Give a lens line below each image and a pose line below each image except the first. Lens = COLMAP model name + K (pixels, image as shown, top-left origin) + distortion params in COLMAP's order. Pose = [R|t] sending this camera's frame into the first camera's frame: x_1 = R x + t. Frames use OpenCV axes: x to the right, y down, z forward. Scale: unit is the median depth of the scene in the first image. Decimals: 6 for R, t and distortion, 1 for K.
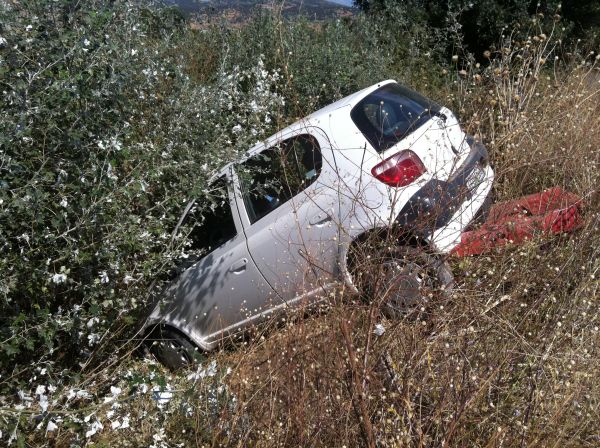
lens RADIAL K [[510.1, 0, 324.4], [0, 510.1, 223.0], [0, 0, 1]] dist [-0.003780, 0.000244]
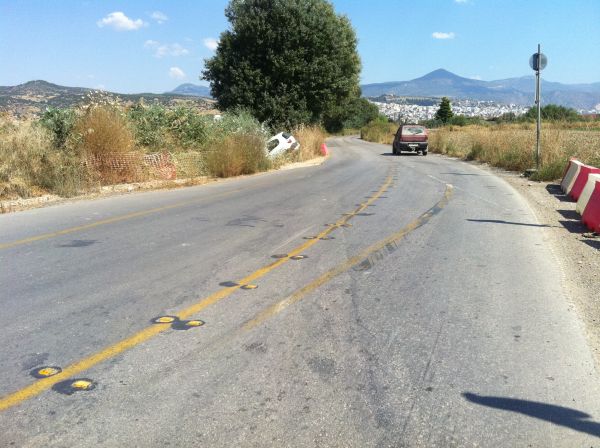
lens RADIAL K [[510.1, 0, 324.4], [0, 510.1, 223.0], [0, 0, 1]] dist [-0.003780, 0.000244]
pose [[0.908518, -0.139878, 0.393738, -2.186349], [0.194834, 0.975409, -0.103043, 1.690881], [-0.369642, 0.170330, 0.913429, -5.137415]]
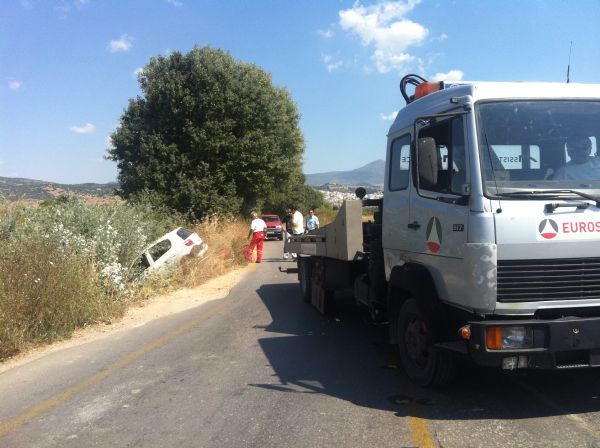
lens RADIAL K [[510.1, 0, 324.4], [0, 510.1, 223.0], [0, 0, 1]] dist [-0.003780, 0.000244]
pose [[0.858891, -0.080063, 0.505863, -0.973893], [0.230953, 0.942127, -0.243018, 0.981104], [-0.457130, 0.325556, 0.827675, -3.028233]]
